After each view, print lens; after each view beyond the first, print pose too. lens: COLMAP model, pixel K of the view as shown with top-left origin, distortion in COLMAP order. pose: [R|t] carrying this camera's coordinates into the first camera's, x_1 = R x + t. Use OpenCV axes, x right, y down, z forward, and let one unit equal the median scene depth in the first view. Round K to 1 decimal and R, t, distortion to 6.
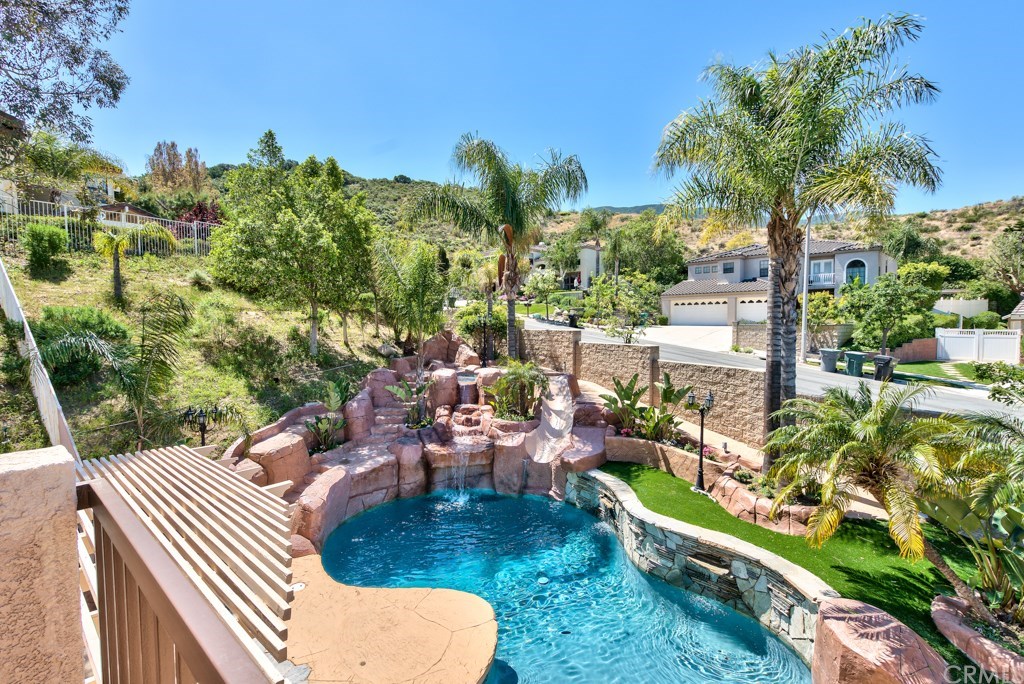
lens RADIAL K [[460.0, 0, 512.4], [0, 460.0, 344.4], [0, 0, 1]] dist [0.000364, 0.003581]
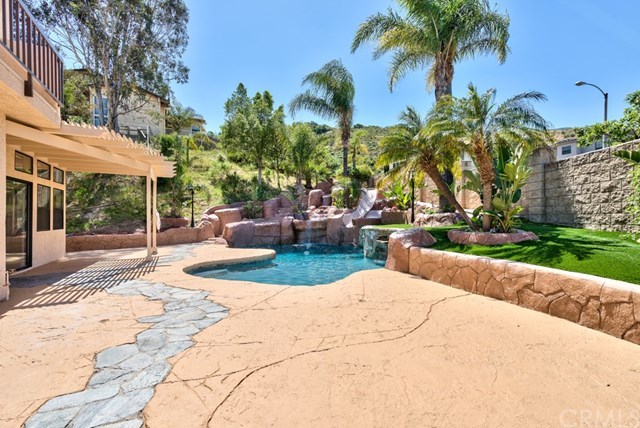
lens RADIAL K [[287.5, 0, 319.6], [0, 287.5, 215.8], [0, 0, 1]] dist [0.000364, 0.003581]
pose [[0.923238, -0.005997, -0.384181, 0.318610], [-0.013527, 0.998751, -0.048099, 0.215143], [0.383989, 0.049604, 0.922004, -0.091947]]
